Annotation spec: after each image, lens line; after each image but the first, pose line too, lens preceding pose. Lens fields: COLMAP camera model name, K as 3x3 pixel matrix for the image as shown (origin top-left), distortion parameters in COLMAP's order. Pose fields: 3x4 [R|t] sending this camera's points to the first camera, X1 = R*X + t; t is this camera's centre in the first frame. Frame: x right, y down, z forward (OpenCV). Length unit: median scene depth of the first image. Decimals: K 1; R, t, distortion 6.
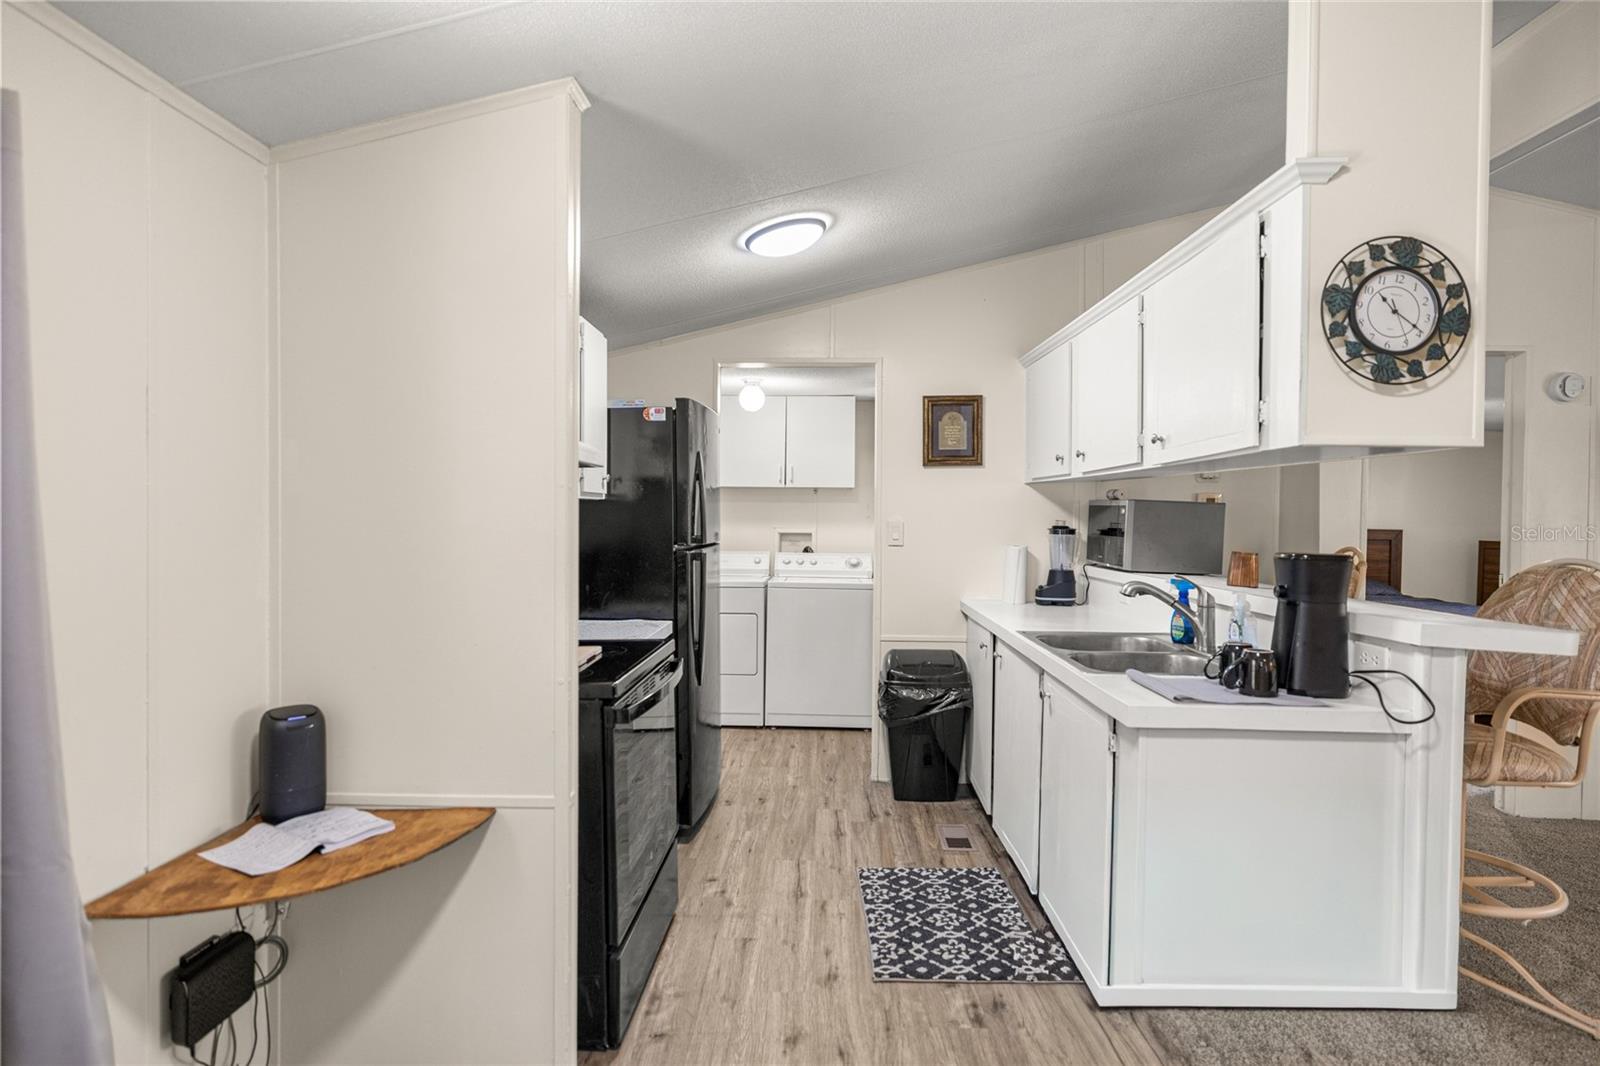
lens RADIAL K [[848.3, 0, 788.8], [0, 848.3, 530.0], [0, 0, 1]] dist [0.000993, -0.000163]
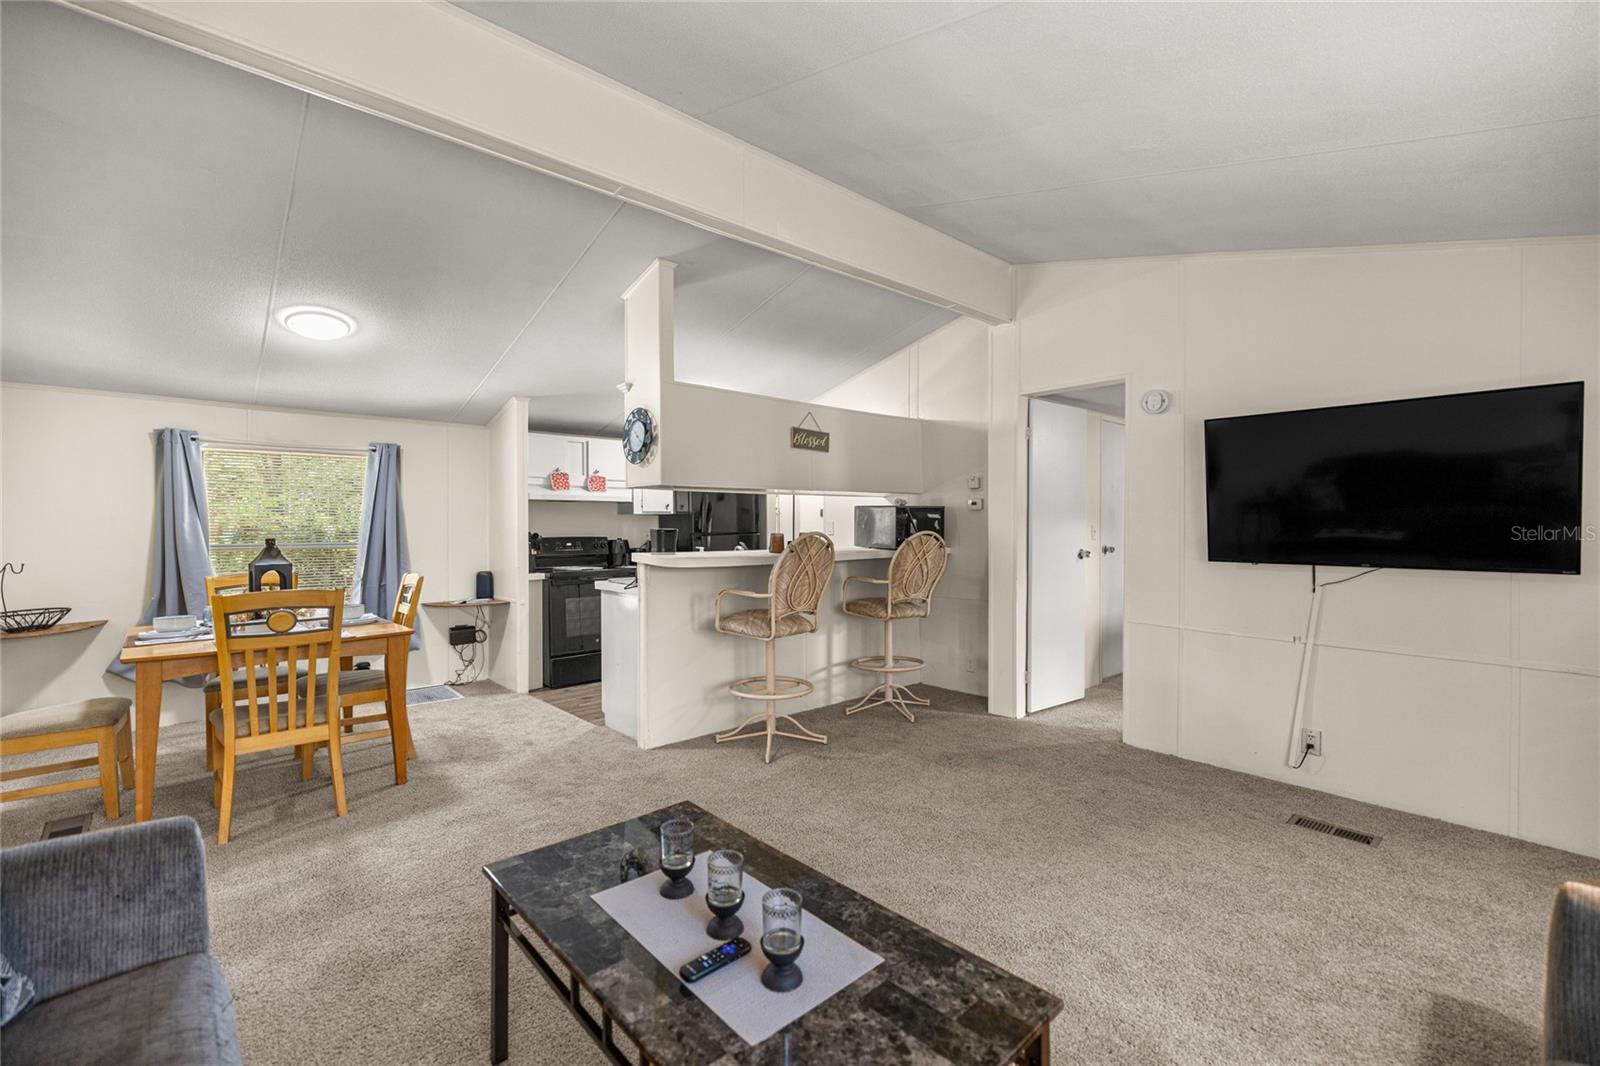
lens RADIAL K [[676.9, 0, 796.0], [0, 676.9, 532.3], [0, 0, 1]] dist [-0.002175, -0.000773]
pose [[0.692952, -0.009994, -0.720914, 1.124219], [0.001833, 0.999925, -0.012100, 0.031045], [0.720981, 0.007063, 0.692918, -0.047863]]
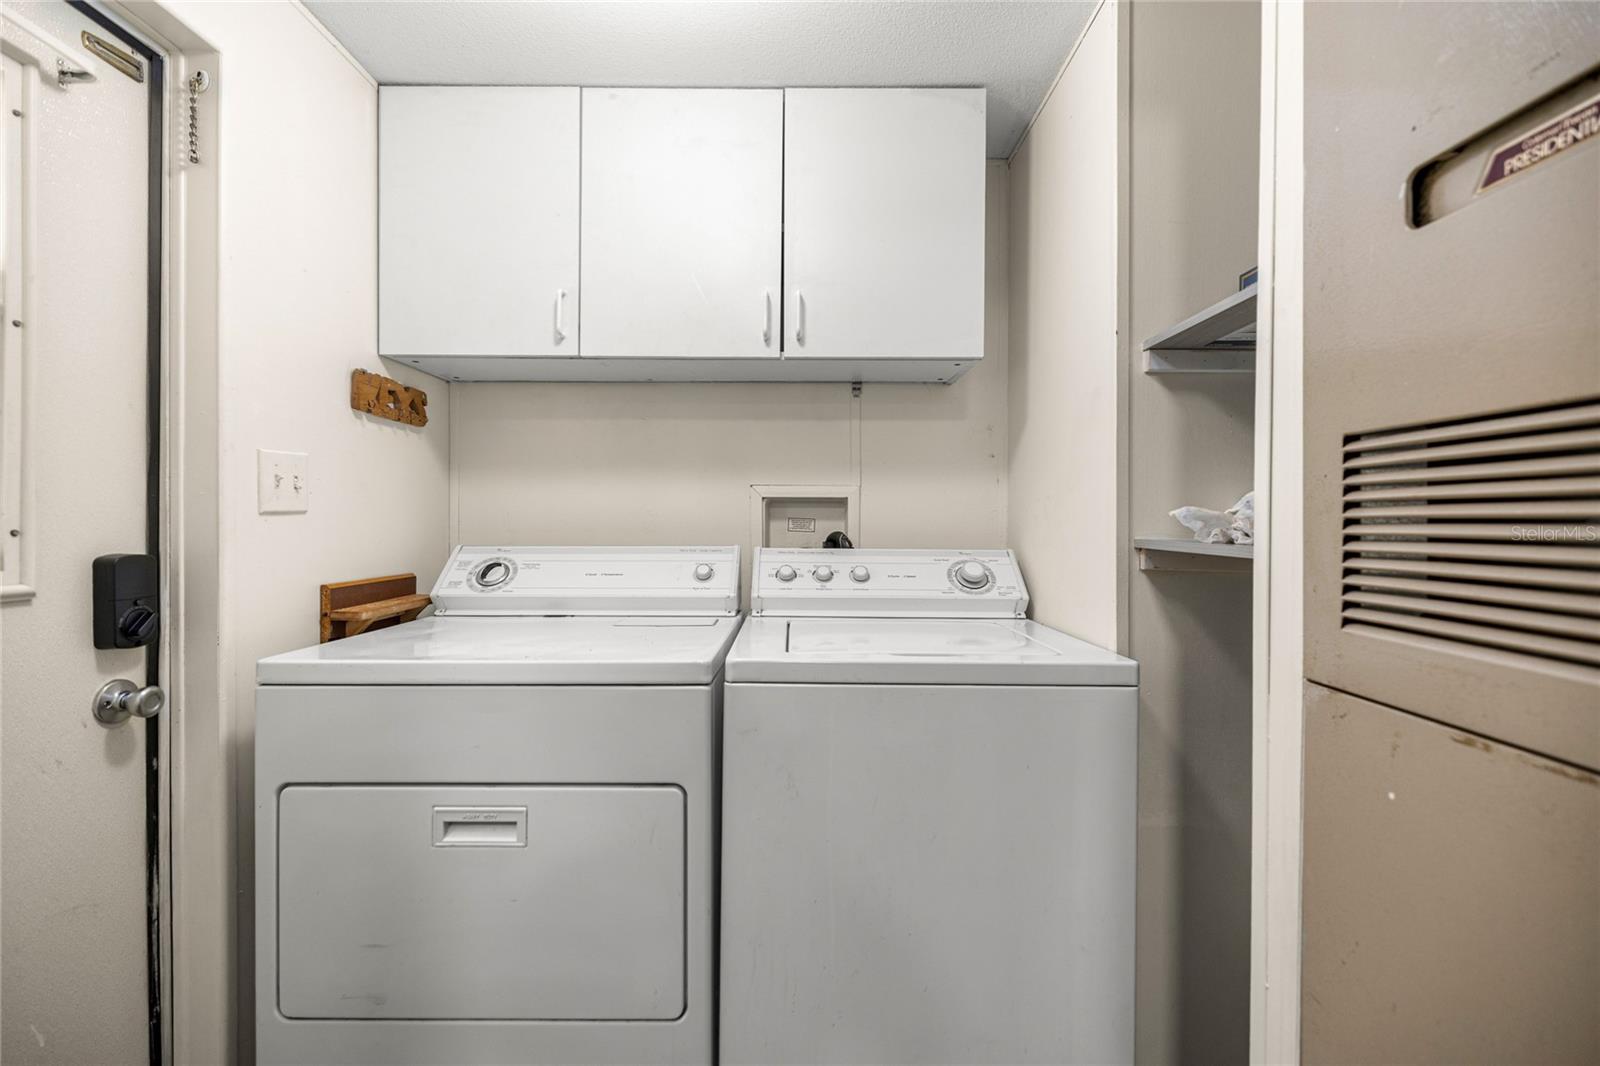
lens RADIAL K [[676.9, 0, 796.5], [0, 676.9, 529.3], [0, 0, 1]] dist [-0.002175, -0.000773]
pose [[0.999128, -0.005395, 0.041409, -0.013621], [0.005249, 0.999980, 0.003644, 0.024211], [-0.041428, -0.003423, 0.999136, 0.998202]]
